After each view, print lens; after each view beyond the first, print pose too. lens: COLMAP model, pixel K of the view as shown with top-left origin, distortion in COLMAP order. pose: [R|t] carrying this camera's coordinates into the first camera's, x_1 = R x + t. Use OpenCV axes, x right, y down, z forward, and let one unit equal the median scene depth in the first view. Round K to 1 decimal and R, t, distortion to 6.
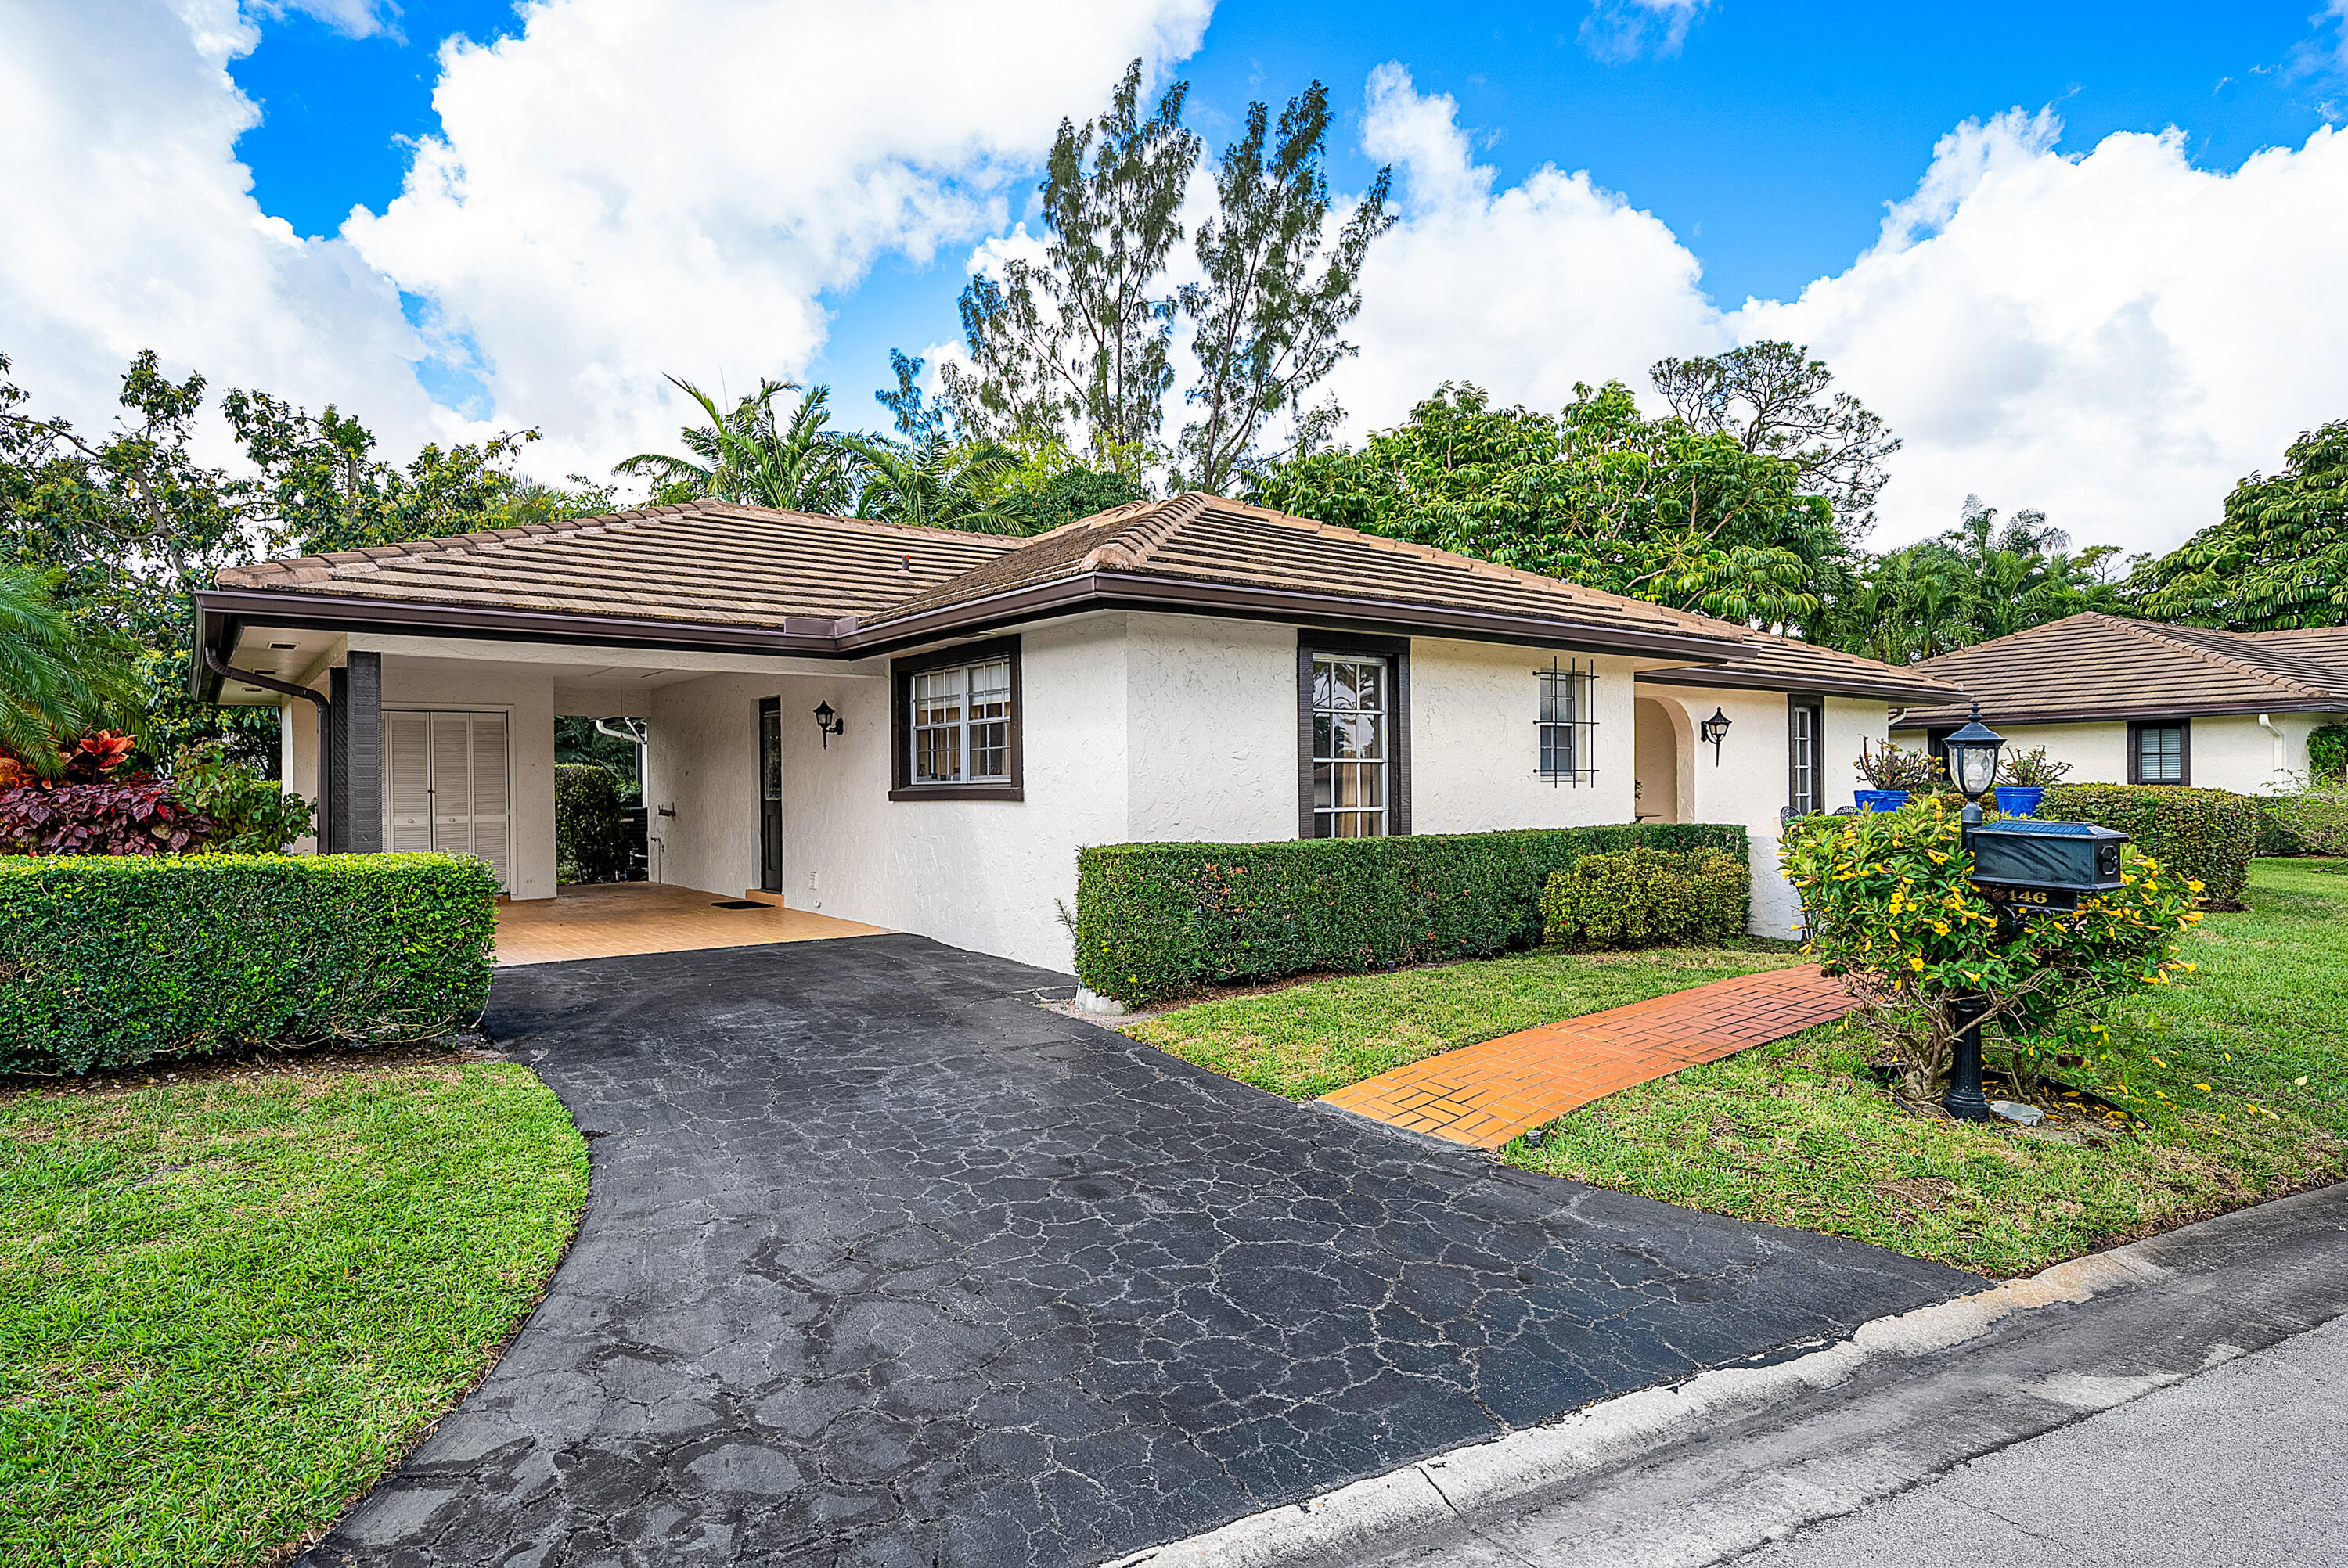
lens RADIAL K [[1294.1, 0, 1167.6], [0, 1294.1, 802.2], [0, 0, 1]] dist [0.003632, -0.004203]
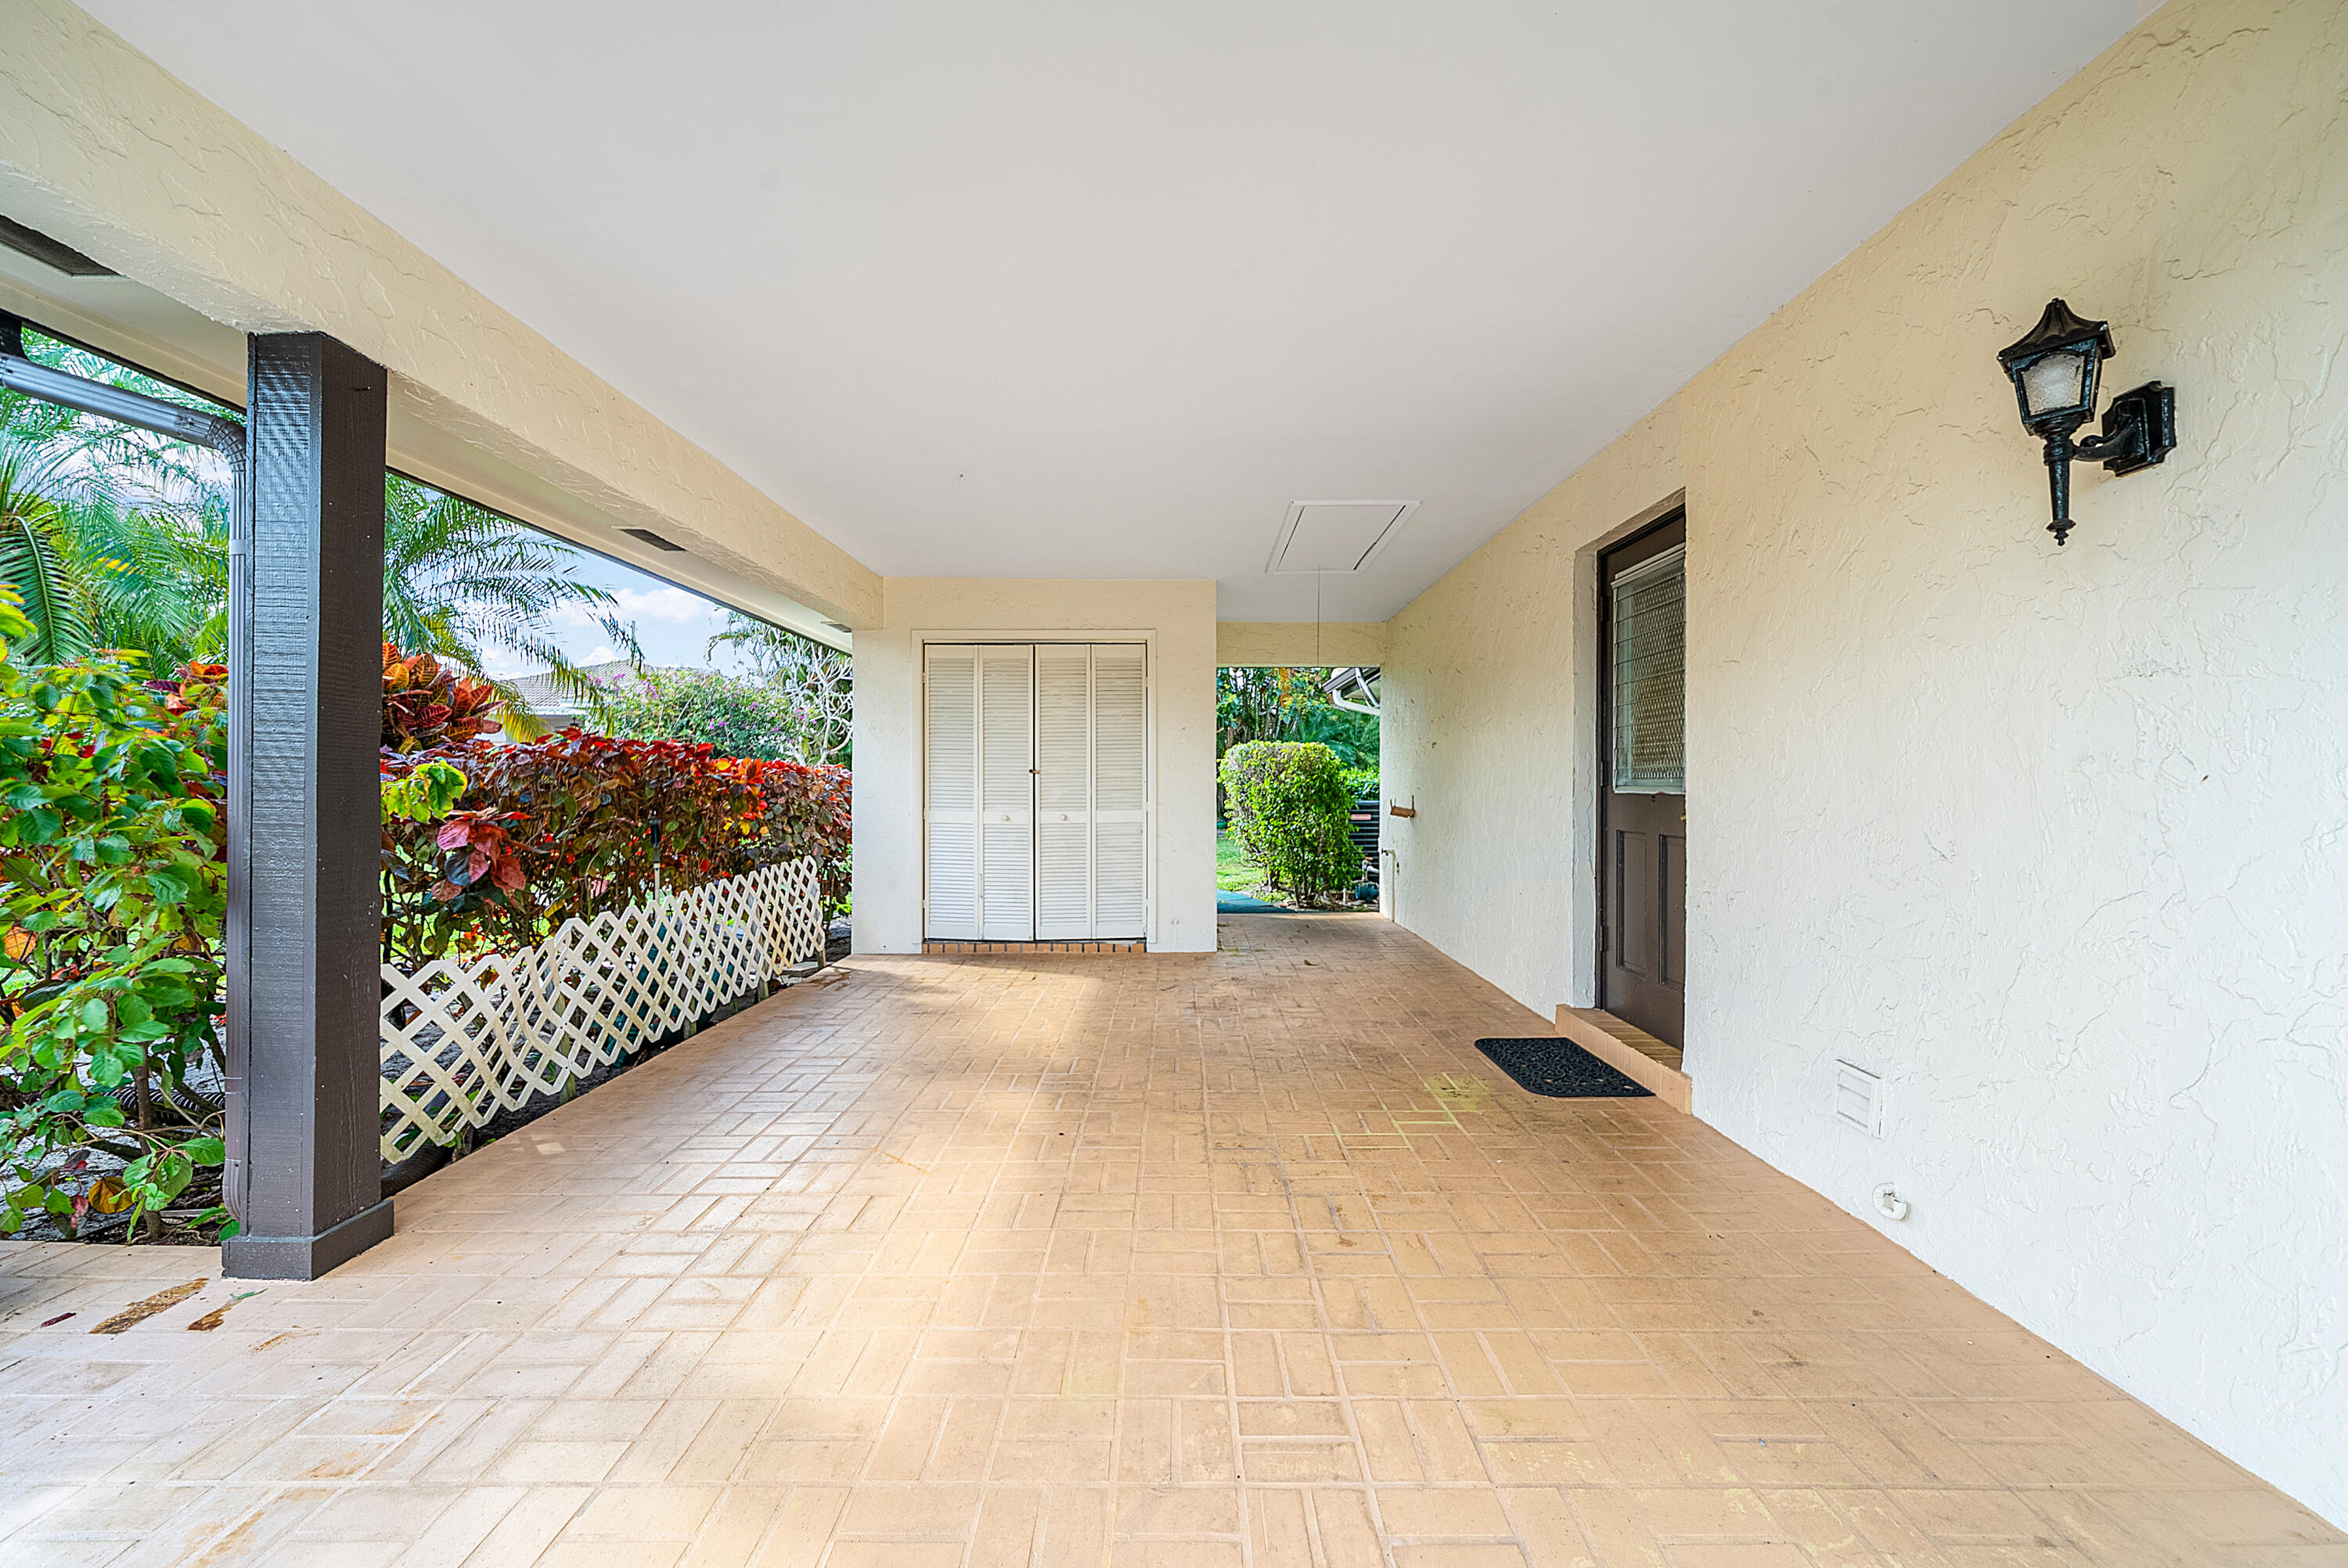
lens RADIAL K [[911.3, 0, 1168.2], [0, 911.3, 785.5], [0, 0, 1]] dist [-0.008068, -0.000015]
pose [[0.793307, 0.011824, -0.608708, -0.274424], [-0.018240, 0.999824, -0.004350, -0.000699], [0.608549, 0.014554, 0.793383, 0.761417]]
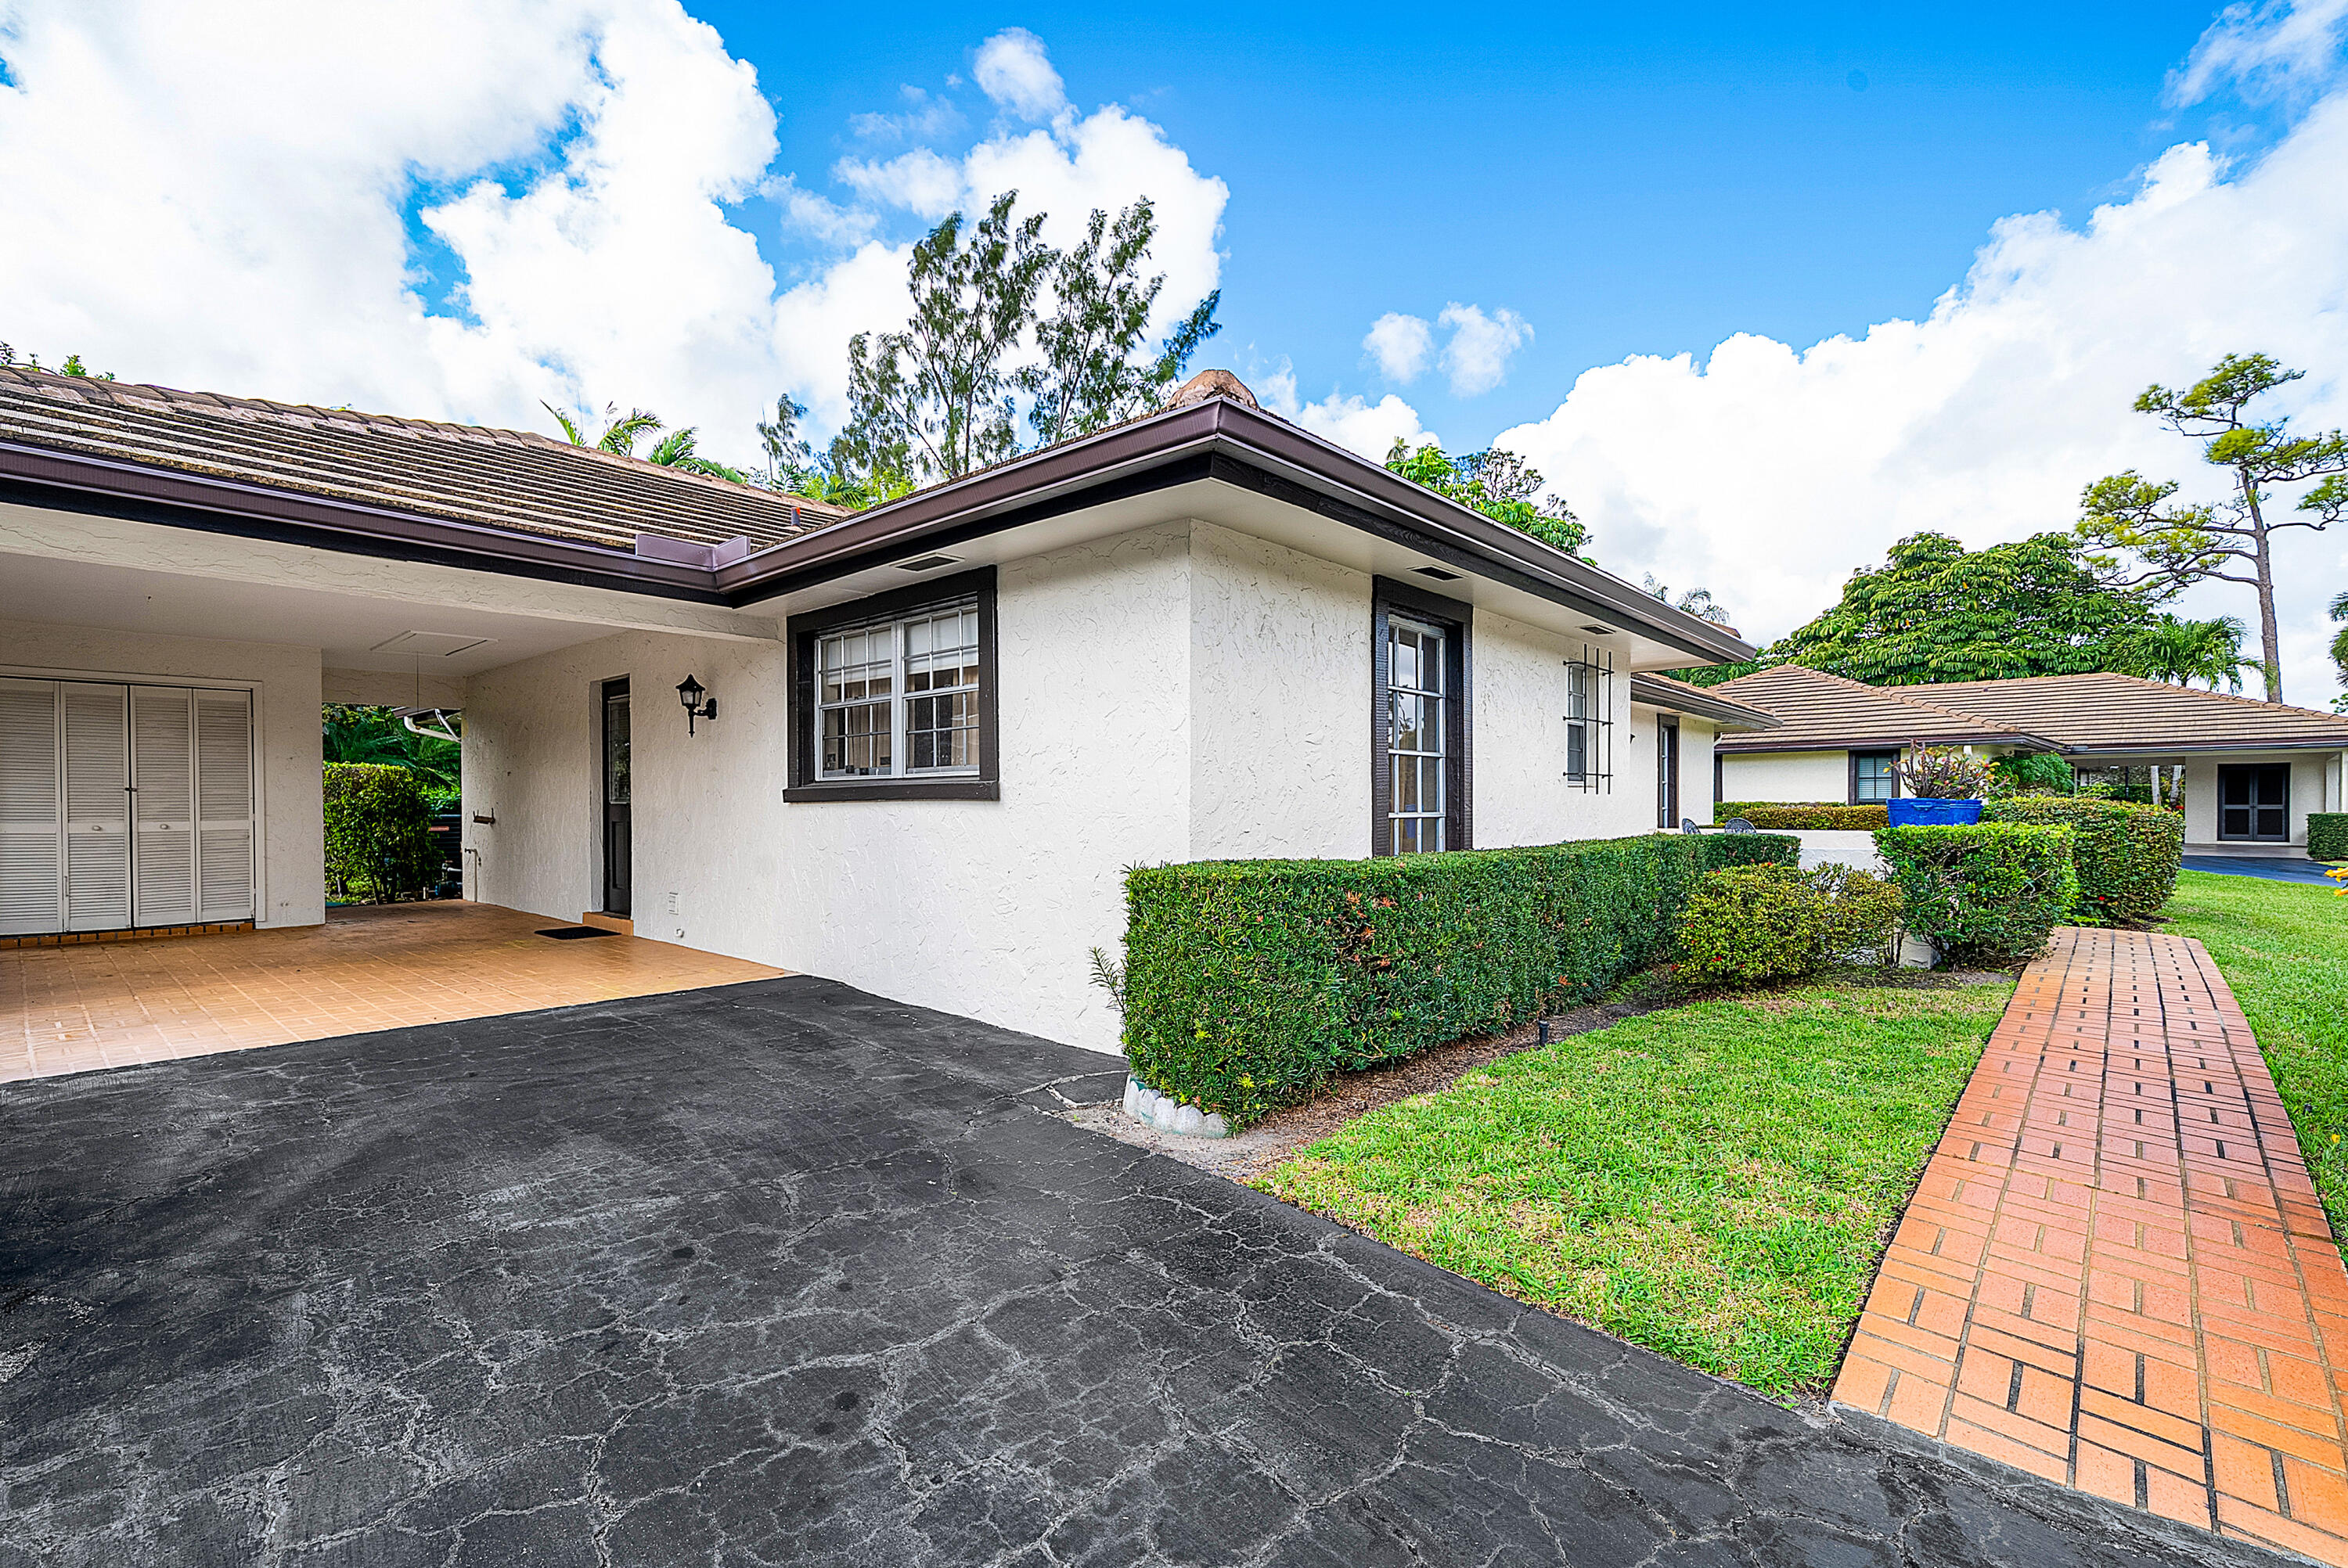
lens RADIAL K [[1054.0, 0, 1209.2], [0, 1054.0, 800.3], [0, 0, 1]] dist [-0.000761, 0.000602]
pose [[0.977999, 0.007826, 0.208461, -0.085832], [-0.004410, 0.999848, -0.016849, 0.006291], [-0.208561, 0.015560, 0.977886, 0.289776]]
